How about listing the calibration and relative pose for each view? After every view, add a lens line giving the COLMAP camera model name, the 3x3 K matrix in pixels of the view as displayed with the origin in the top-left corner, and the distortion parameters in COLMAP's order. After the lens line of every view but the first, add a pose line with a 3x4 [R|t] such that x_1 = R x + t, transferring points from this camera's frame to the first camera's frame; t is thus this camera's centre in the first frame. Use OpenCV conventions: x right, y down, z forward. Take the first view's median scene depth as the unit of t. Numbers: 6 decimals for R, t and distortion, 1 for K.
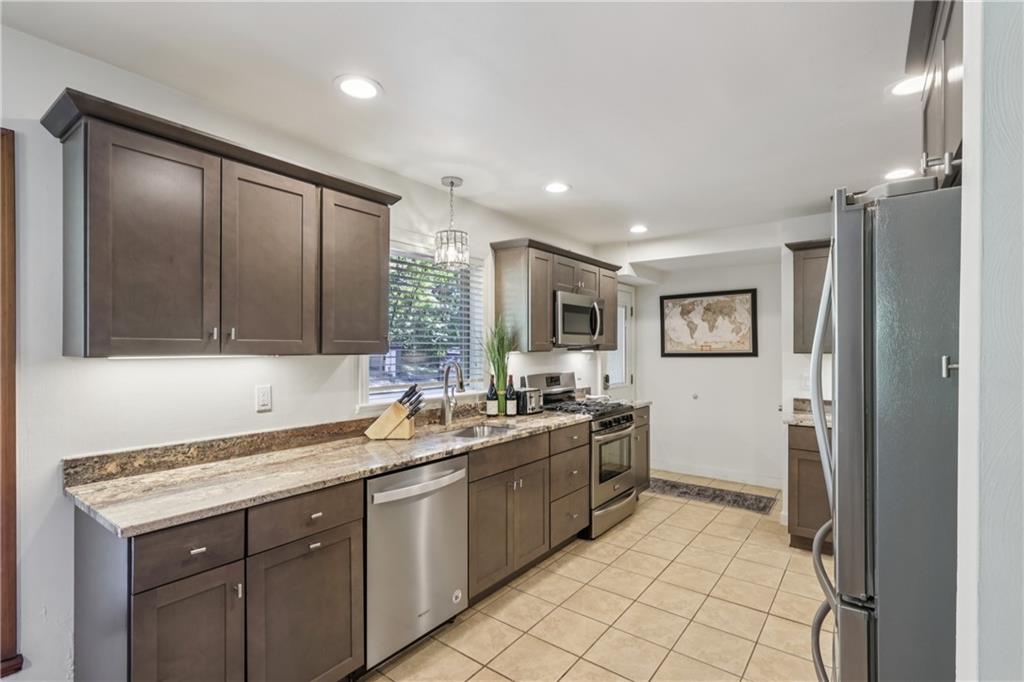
lens RADIAL K [[480.5, 0, 512.1], [0, 480.5, 345.4], [0, 0, 1]] dist [0.001685, 0.000394]
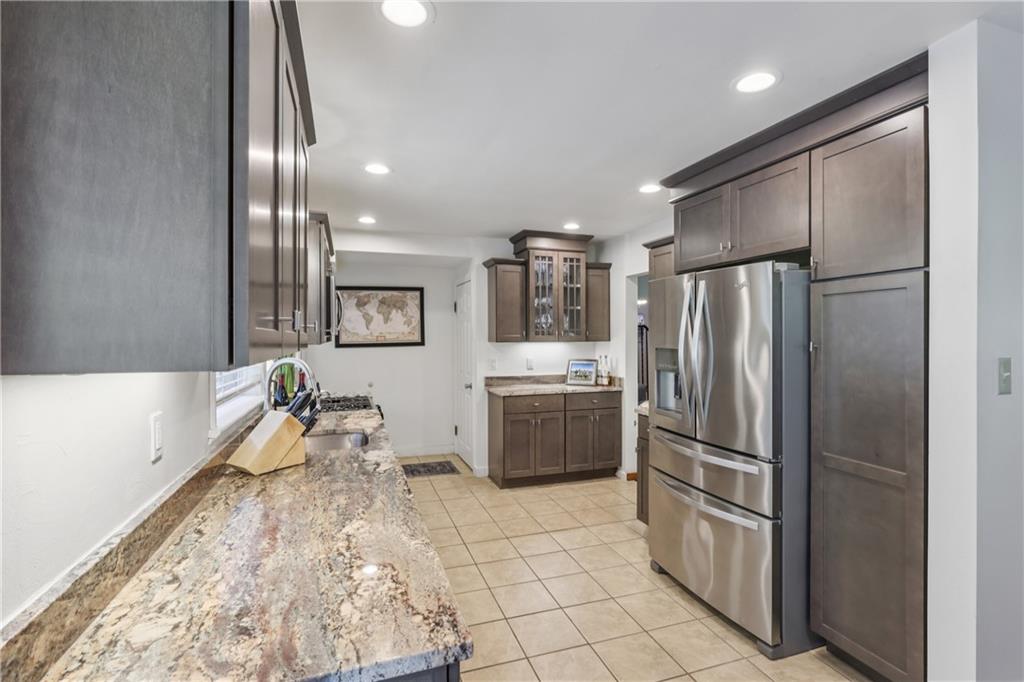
lens RADIAL K [[480.5, 0, 514.7], [0, 480.5, 336.4], [0, 0, 1]] dist [0.001685, 0.000394]
pose [[0.557083, -0.002607, 0.830452, -0.332459], [0.000114, 0.999995, 0.003063, -0.002562], [-0.830456, -0.001612, 0.557081, 0.159617]]
